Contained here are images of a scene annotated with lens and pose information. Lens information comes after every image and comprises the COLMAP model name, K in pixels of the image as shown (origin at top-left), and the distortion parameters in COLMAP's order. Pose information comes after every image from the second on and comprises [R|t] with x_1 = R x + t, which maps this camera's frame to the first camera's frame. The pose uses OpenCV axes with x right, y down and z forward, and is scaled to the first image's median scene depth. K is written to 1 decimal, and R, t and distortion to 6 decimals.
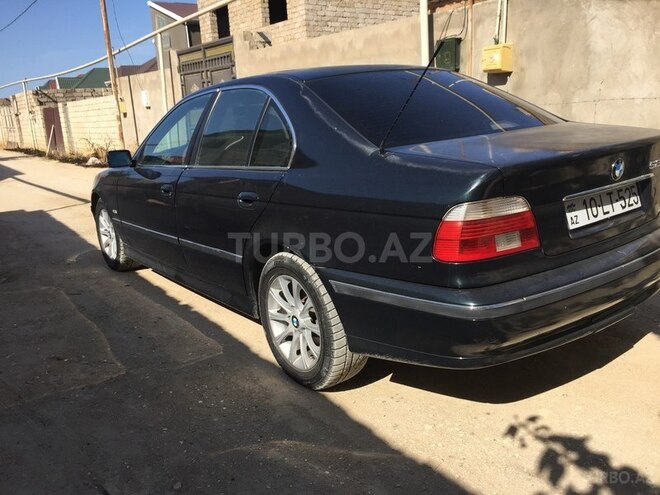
lens RADIAL K [[576.3, 0, 330.6], [0, 576.3, 242.0], [0, 0, 1]] dist [0.070606, -0.089255]
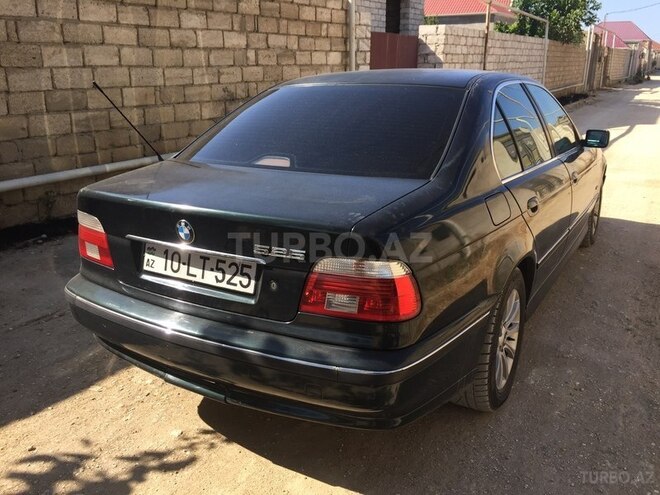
lens RADIAL K [[576.3, 0, 332.1], [0, 576.3, 247.3], [0, 0, 1]] dist [0.070606, -0.089255]
pose [[0.367338, 0.332619, -0.868578, 0.278368], [-0.229087, 0.937453, 0.262109, -0.079586], [0.901433, 0.102697, 0.420560, 0.169131]]
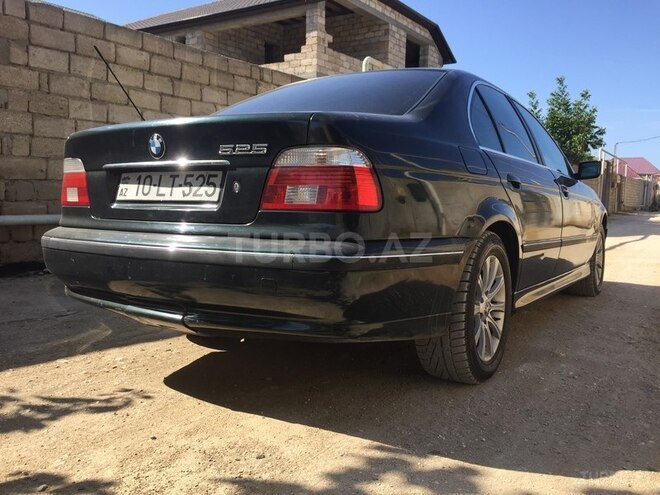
lens RADIAL K [[576.3, 0, 332.1], [0, 576.3, 244.5], [0, 0, 1]] dist [0.070606, -0.089255]
pose [[0.327559, 0.145714, -0.933527, 0.298661], [-0.254299, 0.965173, 0.061425, -0.020745], [0.909965, 0.217275, 0.353206, 0.195950]]
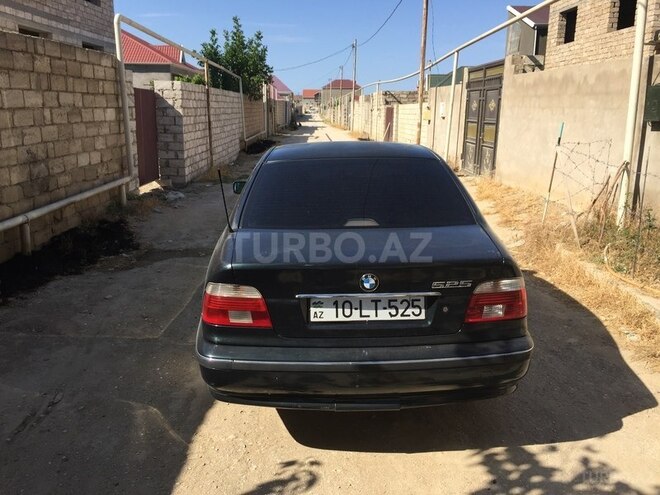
lens RADIAL K [[576.3, 0, 336.2], [0, 576.3, 240.7], [0, 0, 1]] dist [0.070606, -0.089255]
pose [[0.815330, 0.189652, -0.547055, 0.216262], [-0.183592, 0.980759, 0.066382, -0.055694], [0.549118, 0.046311, 0.834461, -0.003342]]
